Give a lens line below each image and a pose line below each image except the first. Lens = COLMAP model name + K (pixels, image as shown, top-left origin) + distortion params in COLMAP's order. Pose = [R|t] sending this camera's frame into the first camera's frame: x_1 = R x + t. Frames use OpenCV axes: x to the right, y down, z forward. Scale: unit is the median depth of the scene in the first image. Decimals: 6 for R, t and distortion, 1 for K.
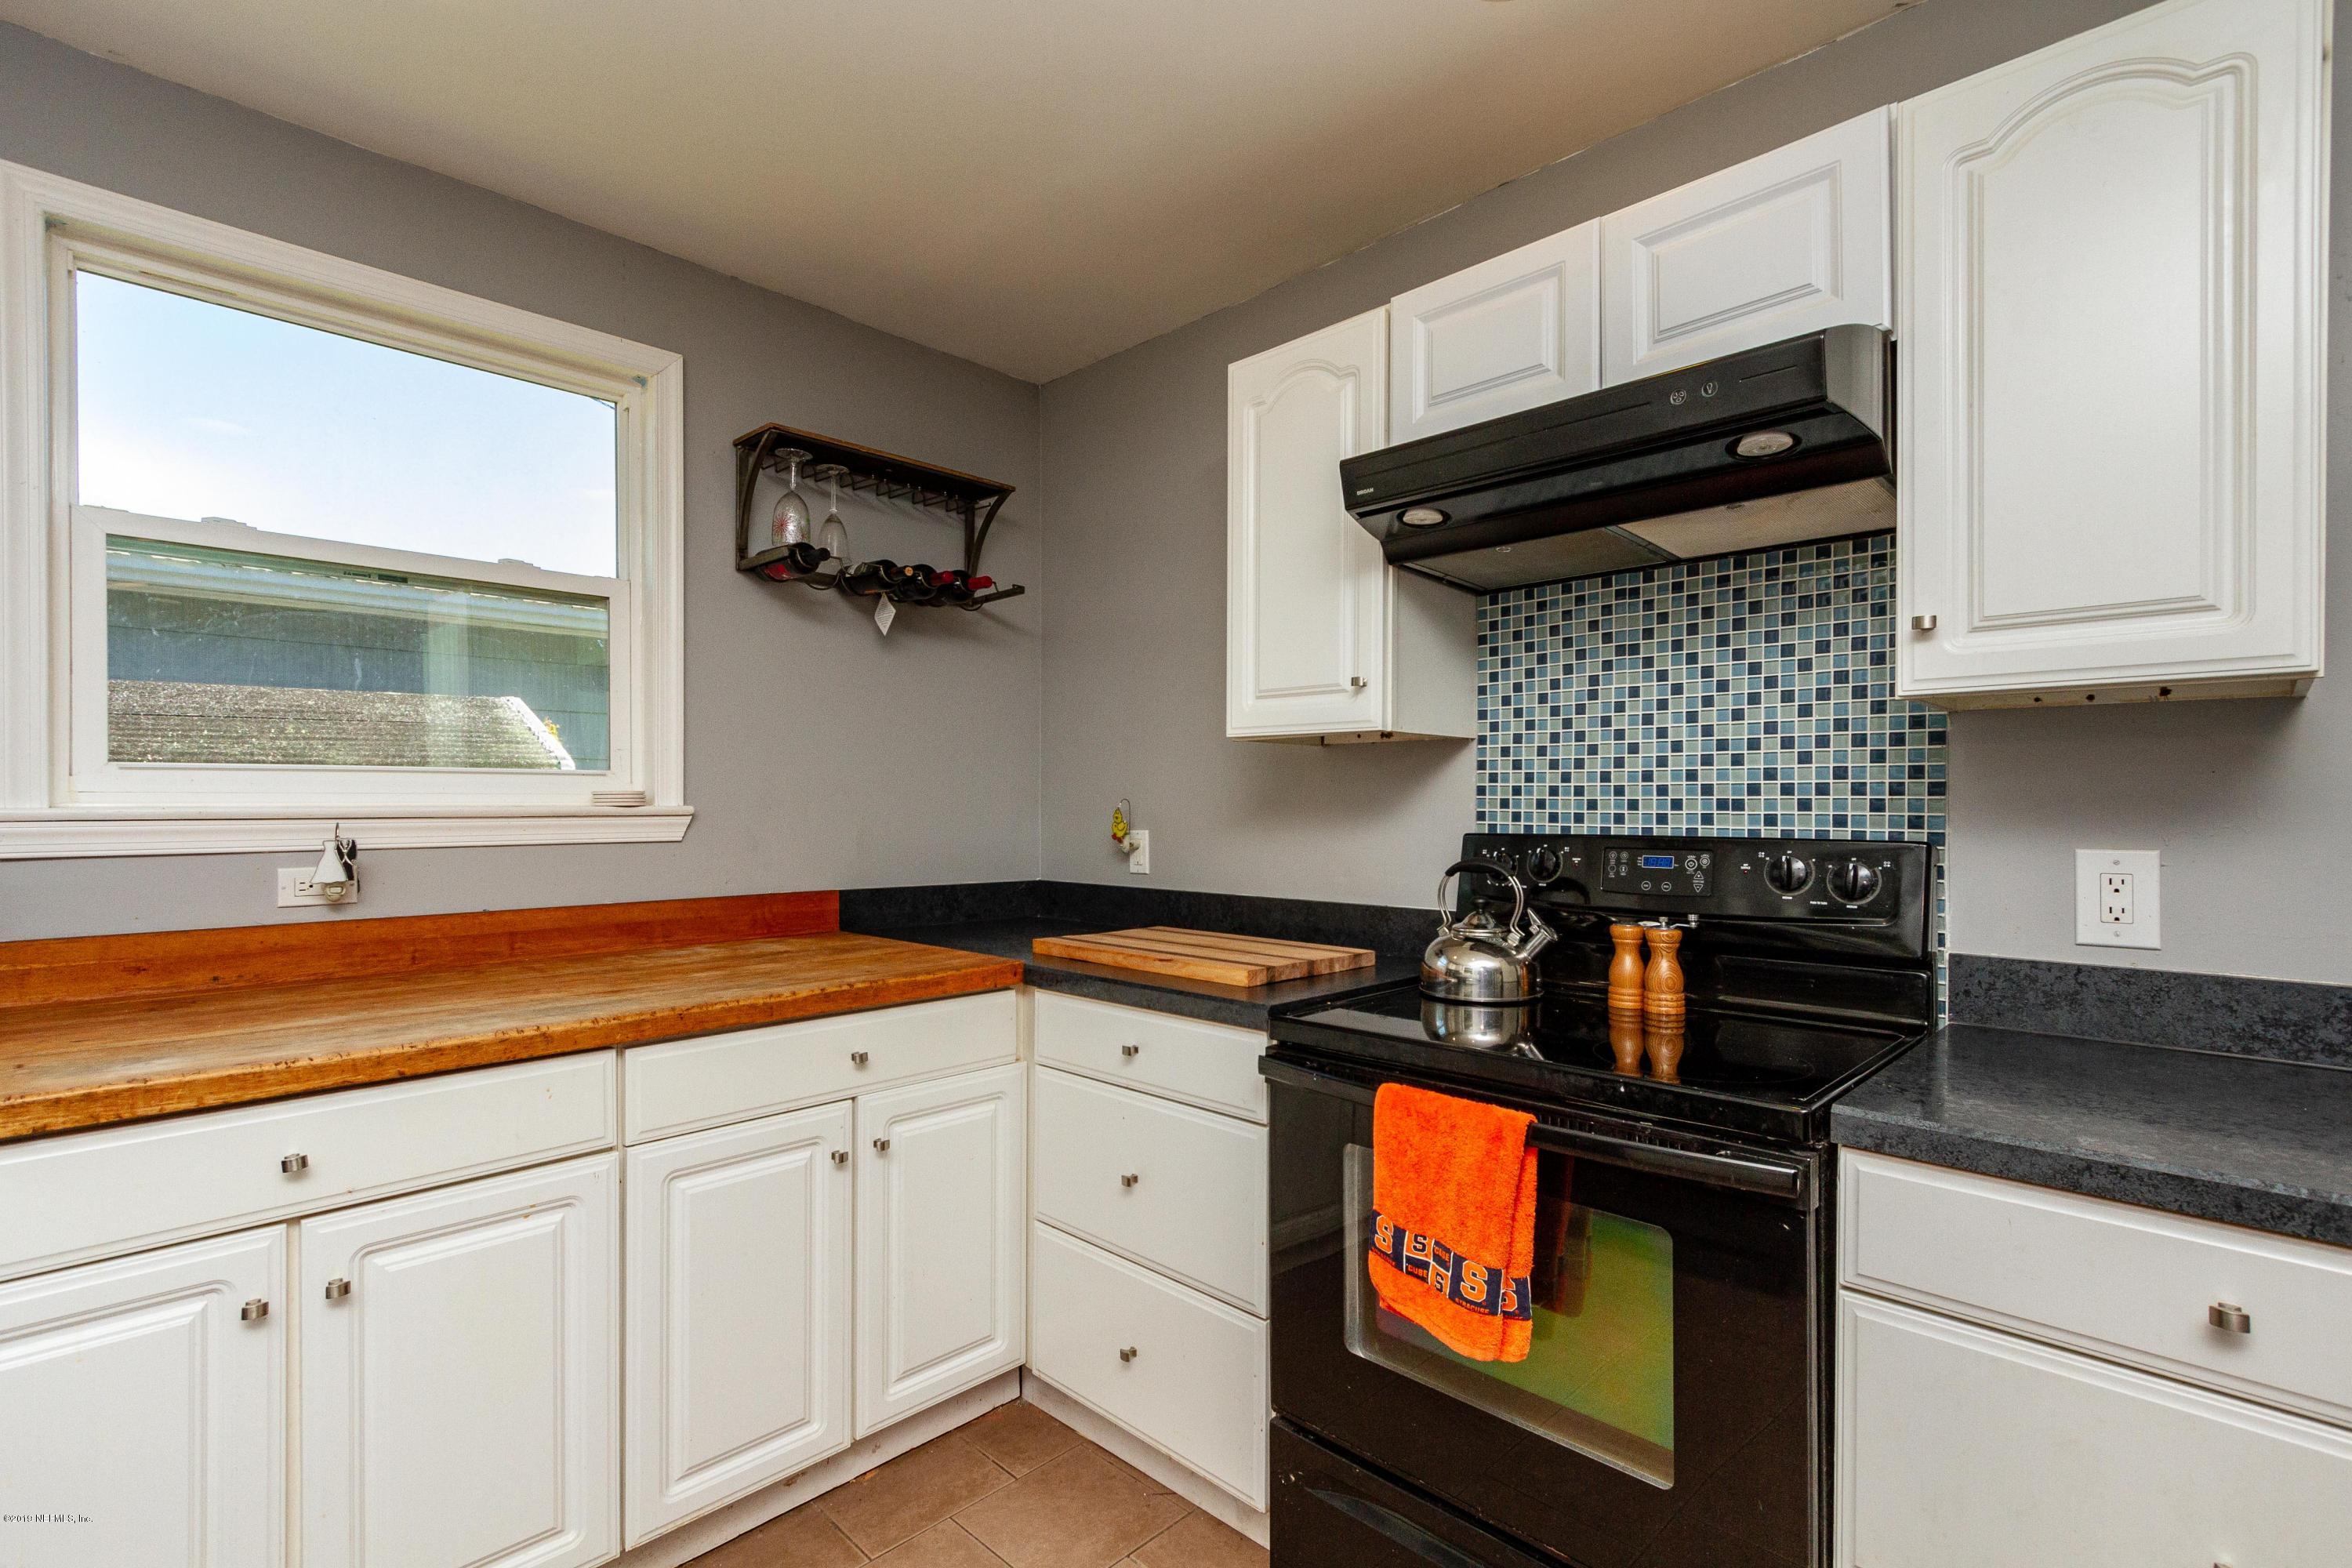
lens RADIAL K [[1081.9, 0, 1187.2], [0, 1081.9, 805.4], [0, 0, 1]] dist [0.008959, -0.001541]
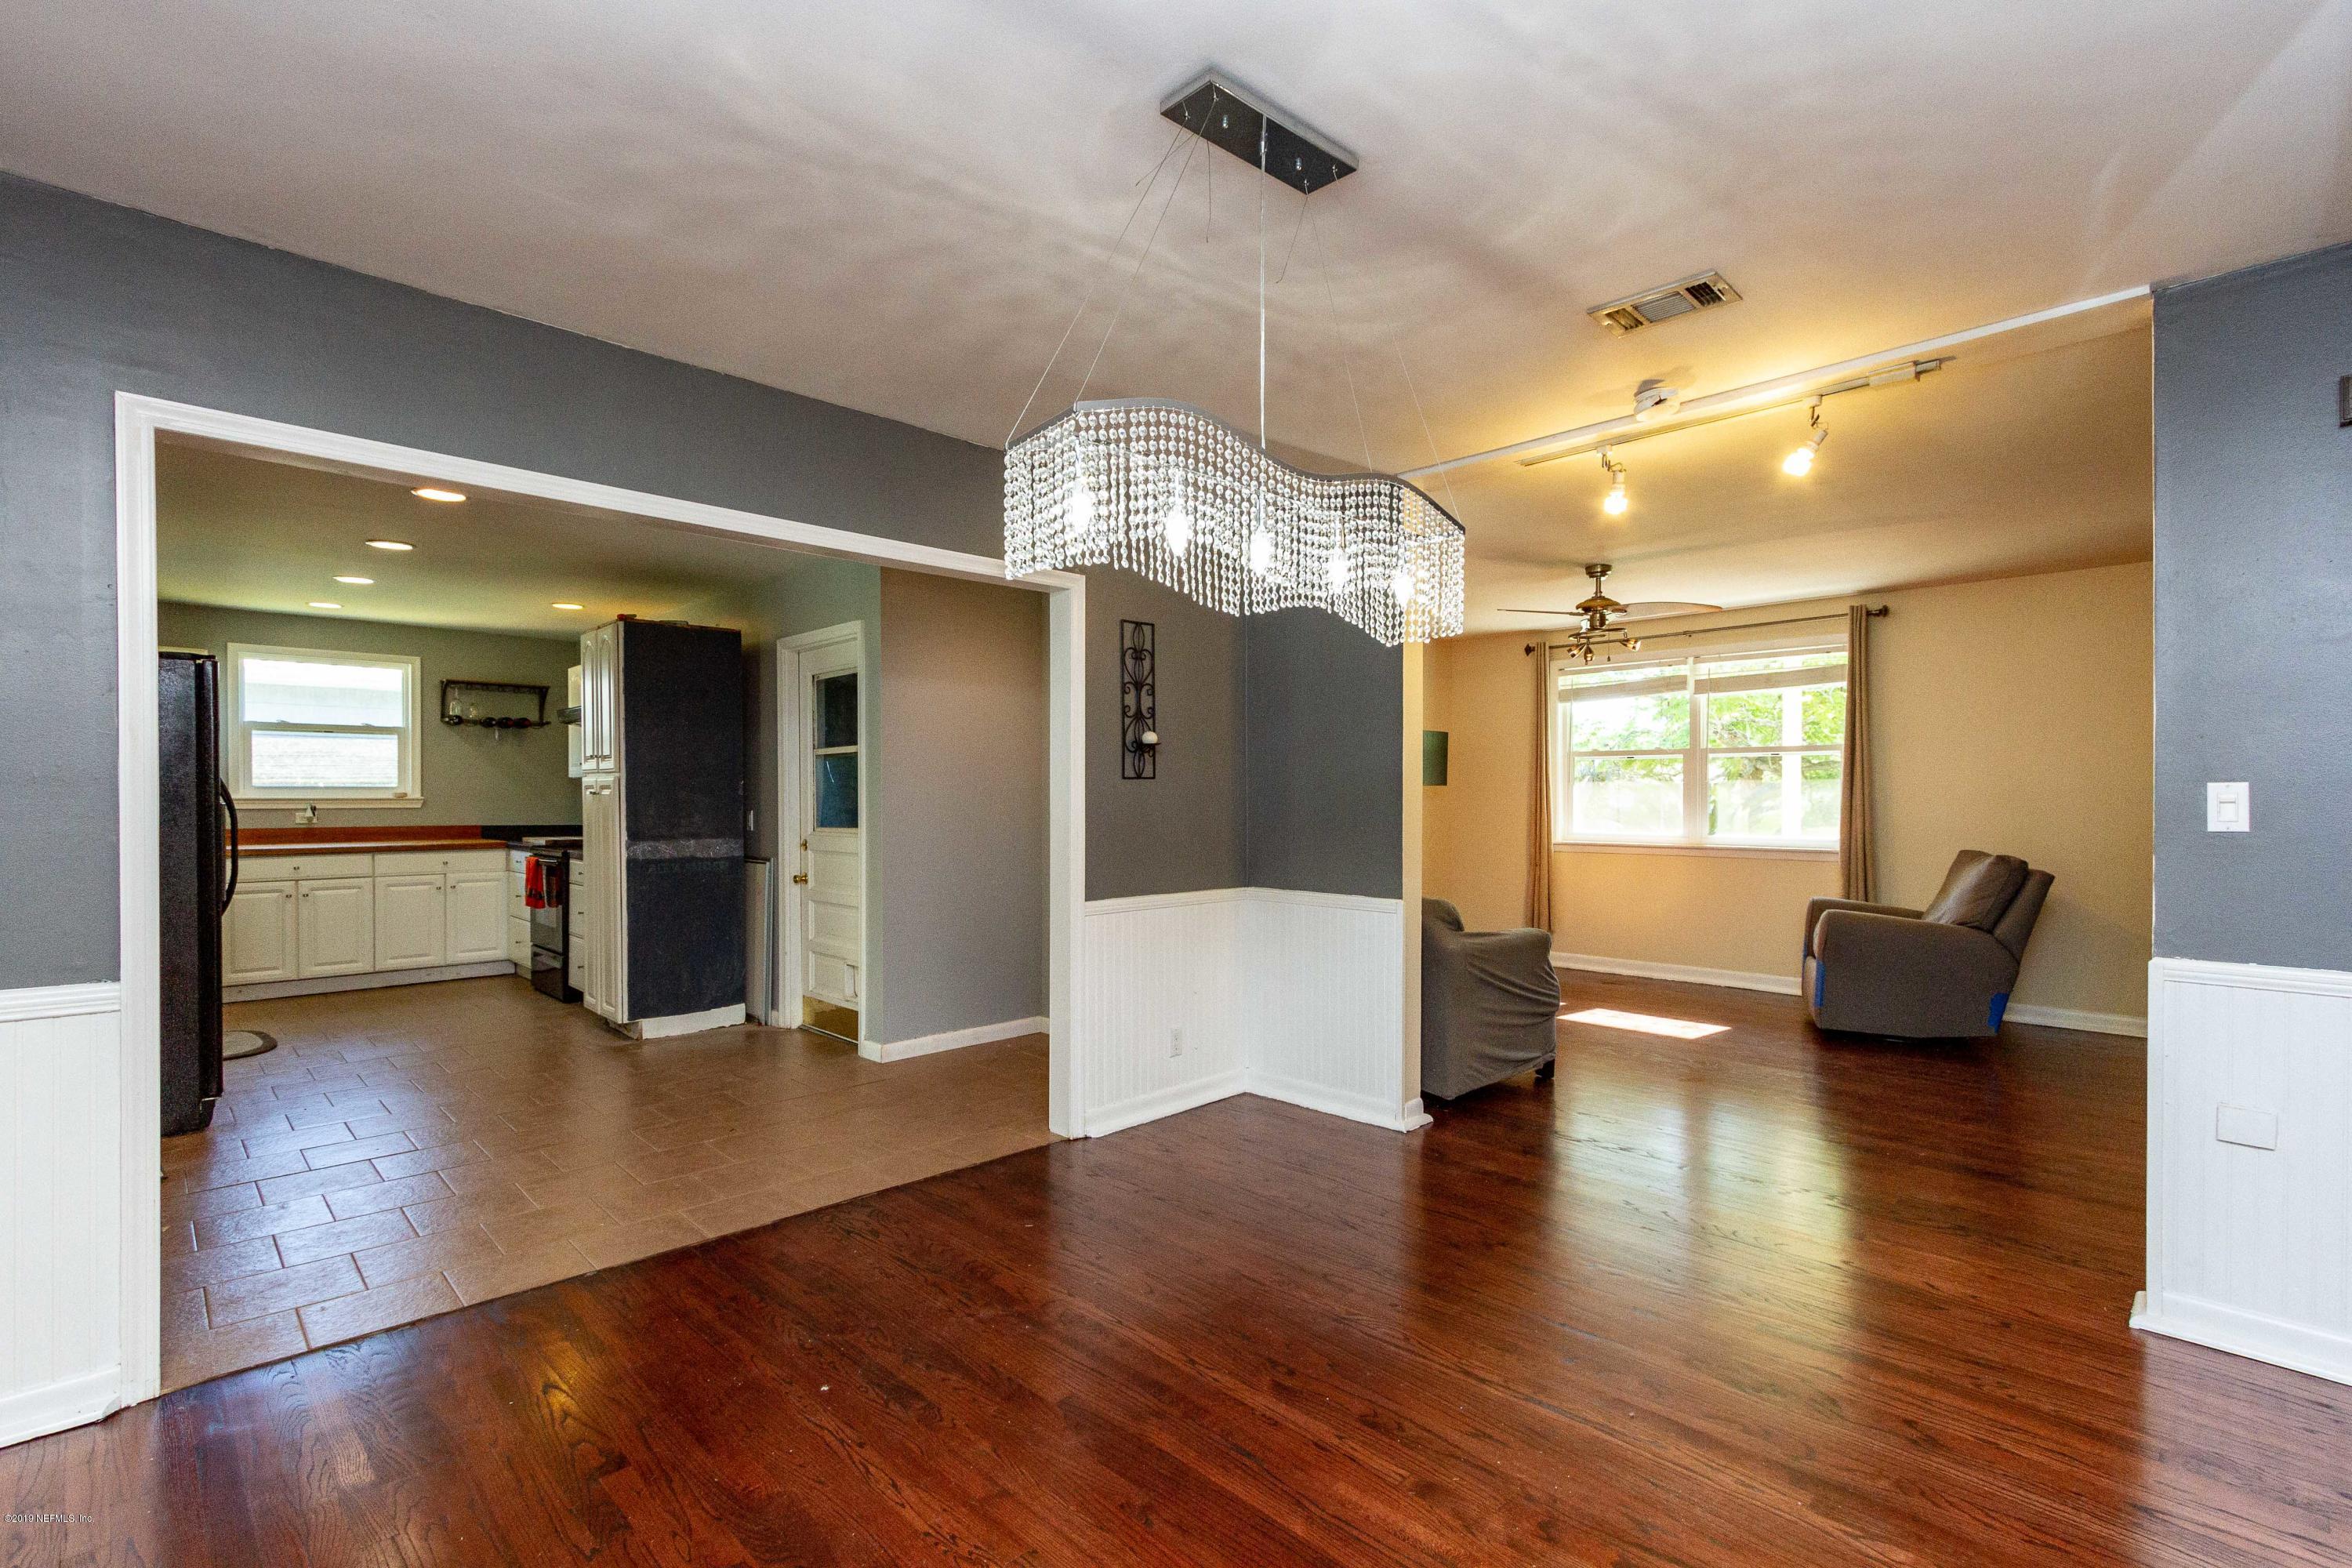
lens RADIAL K [[1081.9, 0, 1190.6], [0, 1081.9, 802.8], [0, 0, 1]] dist [0.008959, -0.001541]
pose [[0.999742, -0.000693, -0.022698, 2.359403], [0.000787, 0.999991, 0.004151, 0.007934], [0.022695, -0.004168, 0.999734, -2.707992]]
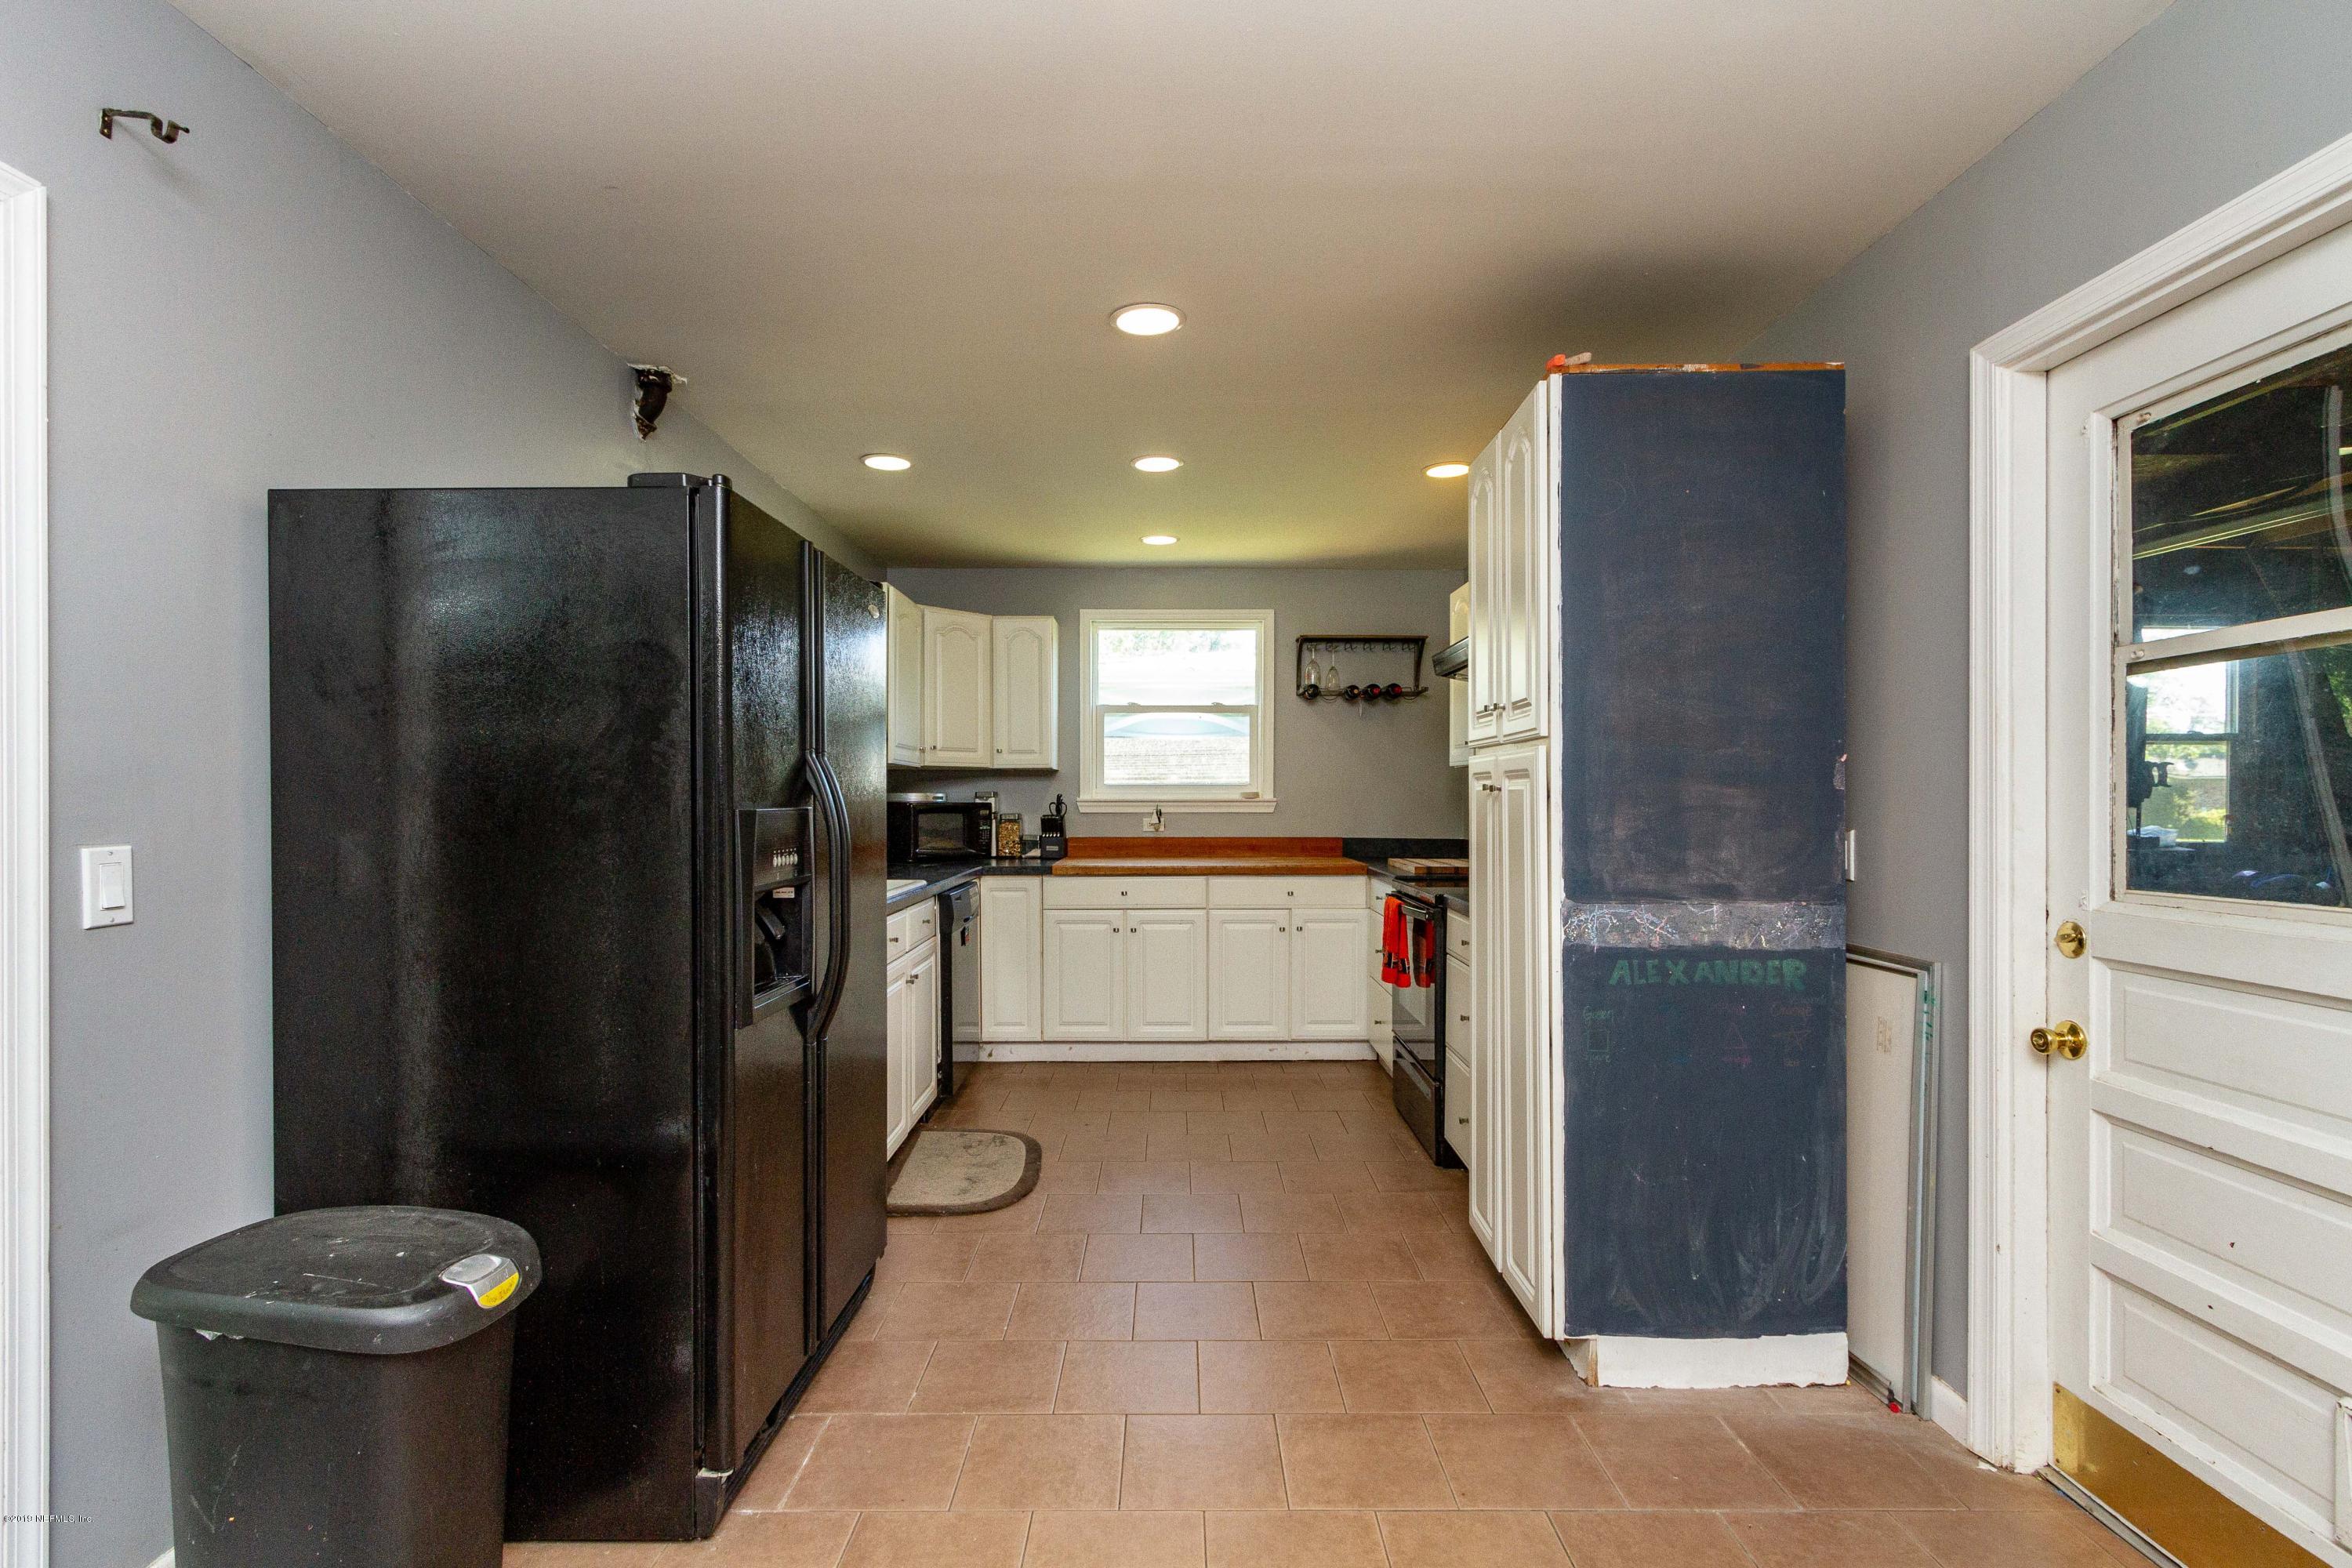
lens RADIAL K [[1081.9, 0, 1180.1], [0, 1081.9, 809.2], [0, 0, 1]] dist [0.008959, -0.001541]
pose [[0.700130, 0.006980, -0.713982, 1.357590], [-0.002297, 0.999969, 0.007523, 0.009748], [0.714012, -0.003627, 0.700124, -1.010560]]
